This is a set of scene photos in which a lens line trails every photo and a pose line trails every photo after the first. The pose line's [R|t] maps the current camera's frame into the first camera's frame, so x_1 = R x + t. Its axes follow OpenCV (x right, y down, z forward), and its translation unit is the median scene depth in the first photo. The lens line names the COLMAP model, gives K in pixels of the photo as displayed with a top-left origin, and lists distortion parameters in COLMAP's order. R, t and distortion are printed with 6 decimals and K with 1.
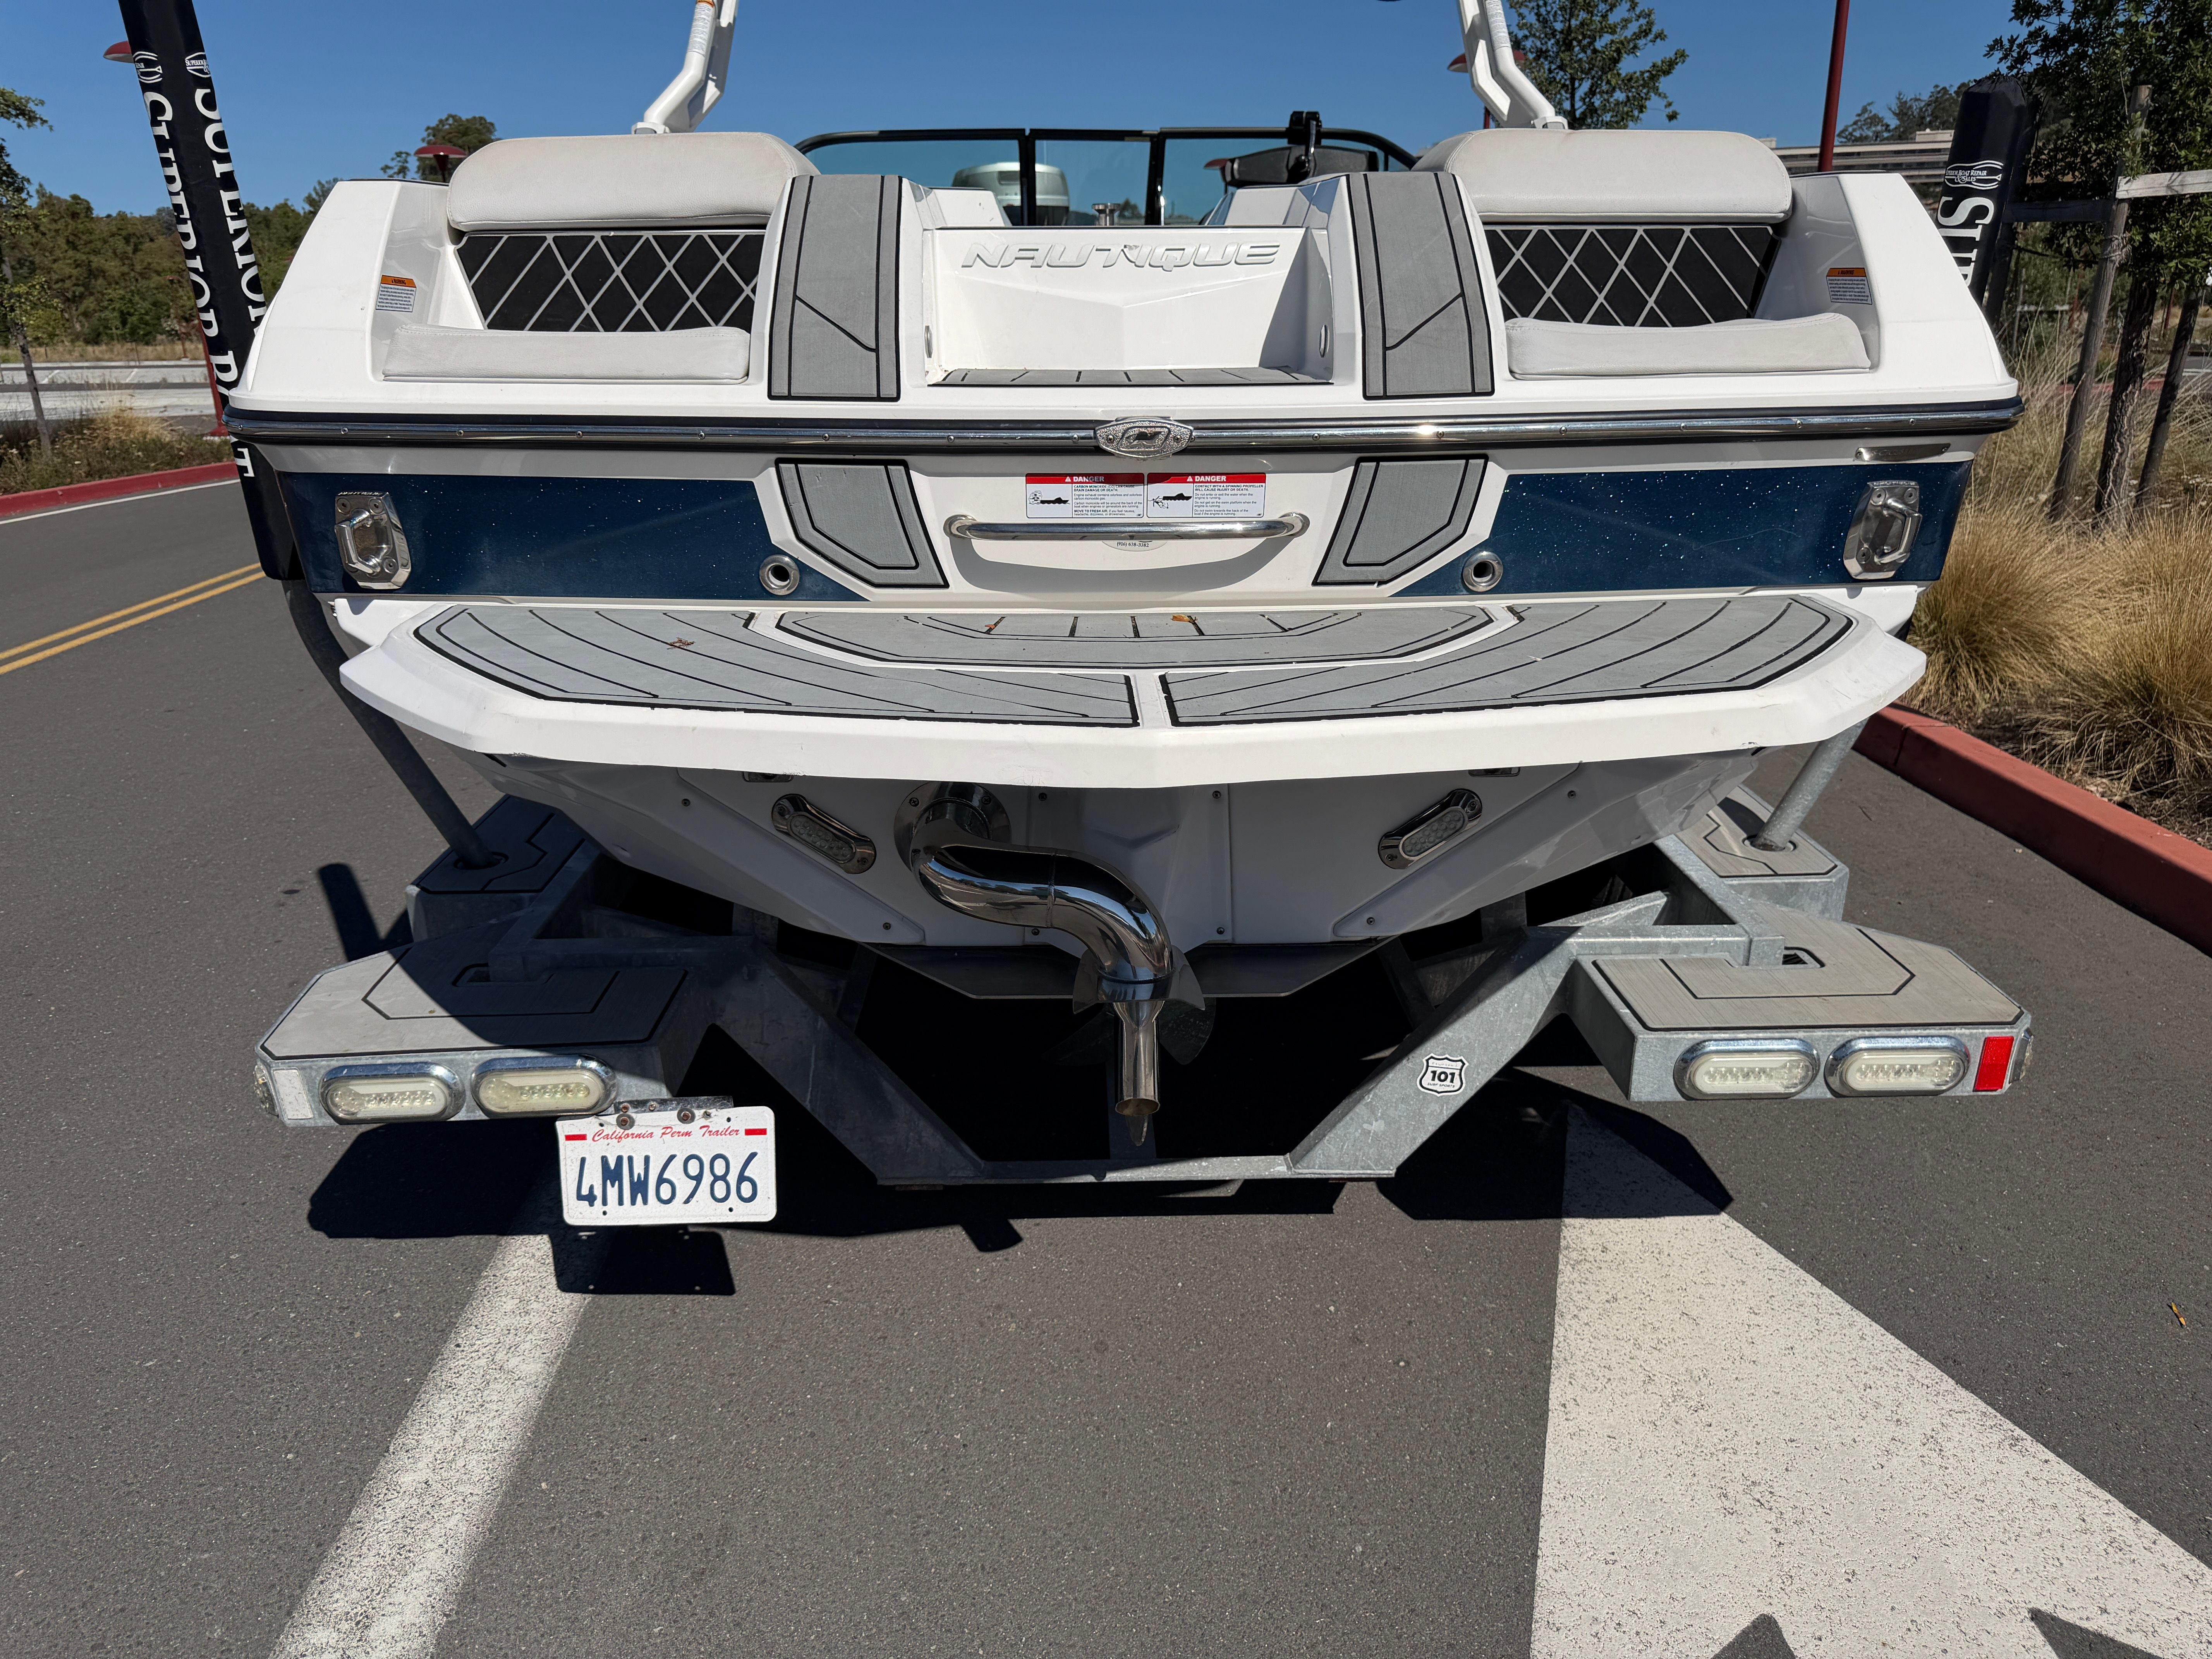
lens RADIAL K [[1611.7, 0, 1108.4], [0, 1611.7, 820.1], [0, 0, 1]] dist [0.046896, -0.028343]
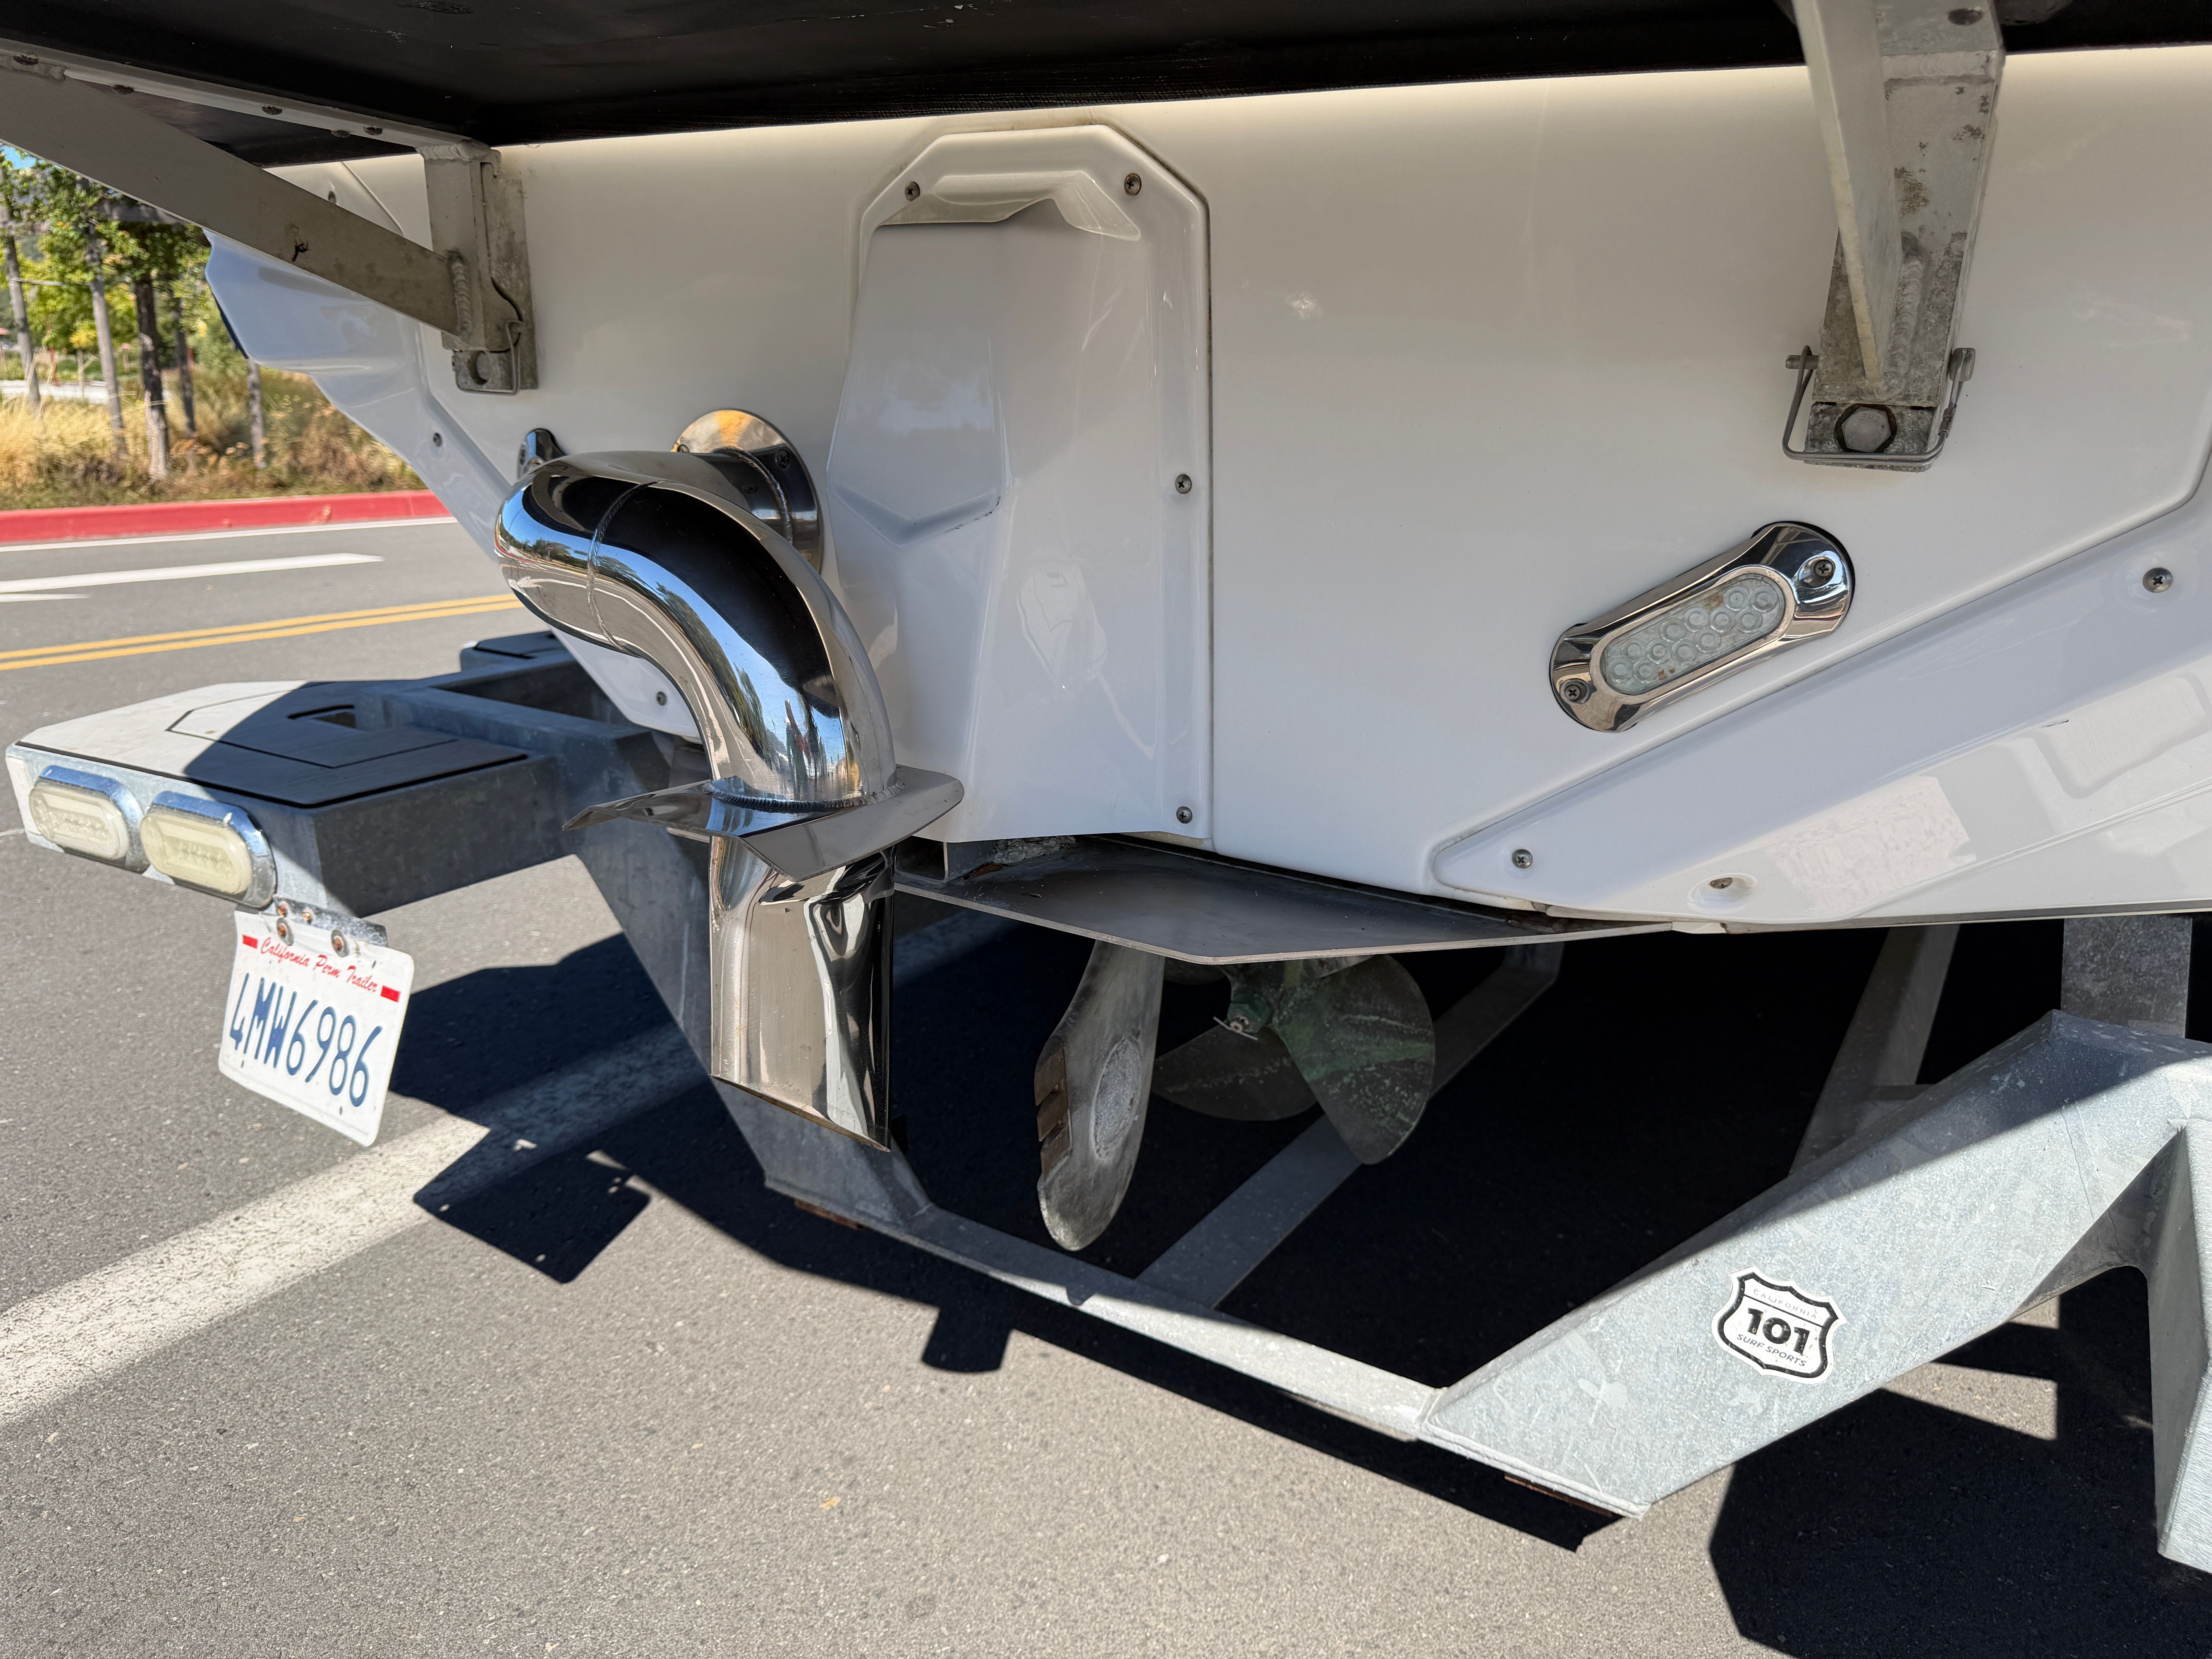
lens RADIAL K [[1590.3, 0, 1094.0], [0, 1590.3, 835.6], [0, 0, 1]] dist [0.038834, -0.103783]
pose [[0.829349, 0.180183, -0.528880, 0.259800], [-0.209358, 0.977827, 0.004835, 0.071233], [0.518024, 0.106715, 0.848683, 0.563091]]
